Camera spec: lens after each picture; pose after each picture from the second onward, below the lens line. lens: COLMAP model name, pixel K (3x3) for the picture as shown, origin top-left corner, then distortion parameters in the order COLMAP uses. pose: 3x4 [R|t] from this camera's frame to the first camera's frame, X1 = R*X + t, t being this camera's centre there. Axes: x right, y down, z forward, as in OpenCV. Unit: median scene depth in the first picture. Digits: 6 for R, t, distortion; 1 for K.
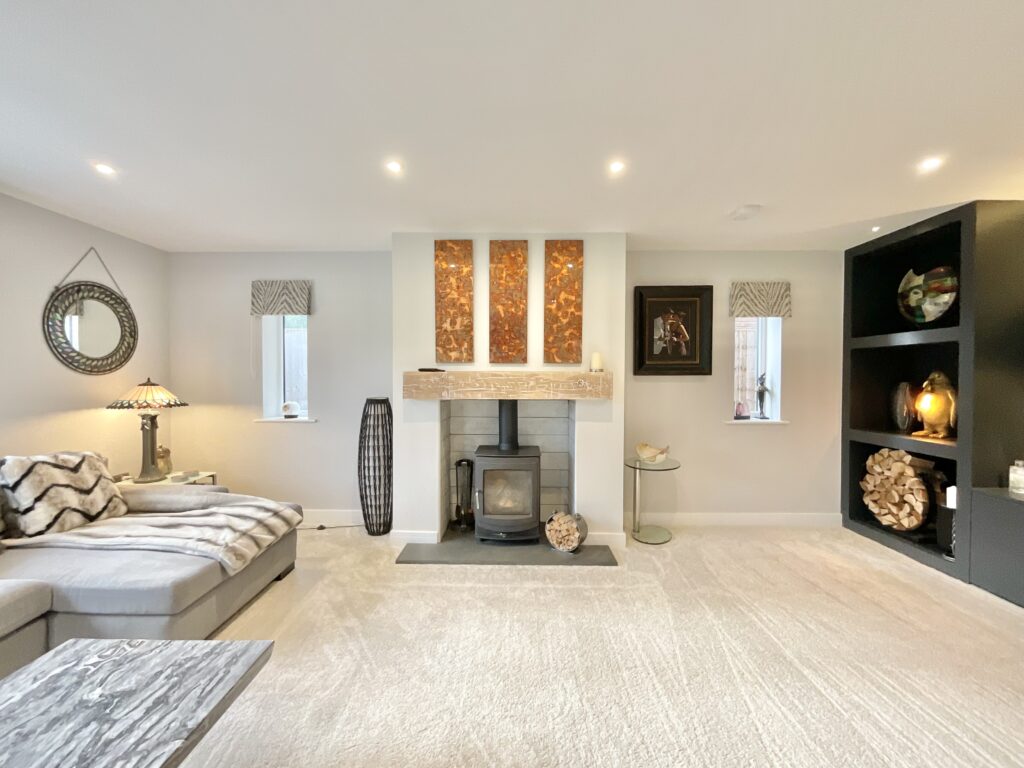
lens RADIAL K [[416.2, 0, 512.0], [0, 416.2, 384.0], [0, 0, 1]] dist [-0.000207, -0.000118]
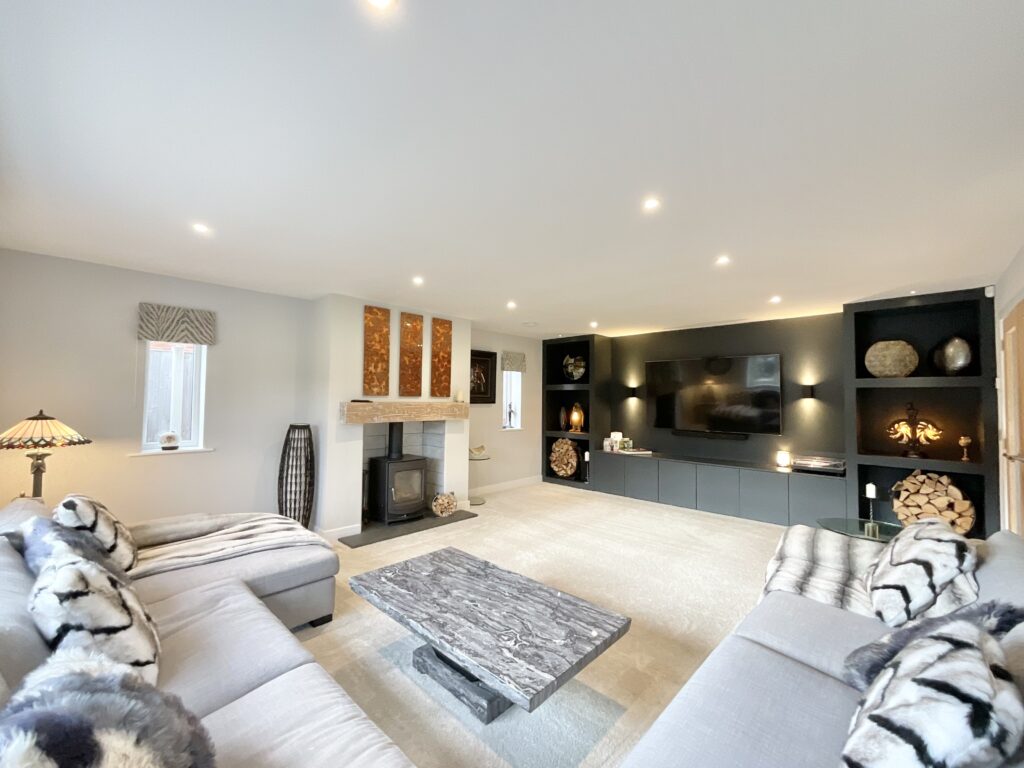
lens RADIAL K [[416.2, 0, 512.0], [0, 416.2, 384.0], [0, 0, 1]] dist [-0.000207, -0.000118]
pose [[0.679646, 0.031215, 0.732876, -0.841388], [0.004972, 0.998875, -0.047156, -0.022963], [-0.733524, 0.035694, 0.678726, -0.259399]]
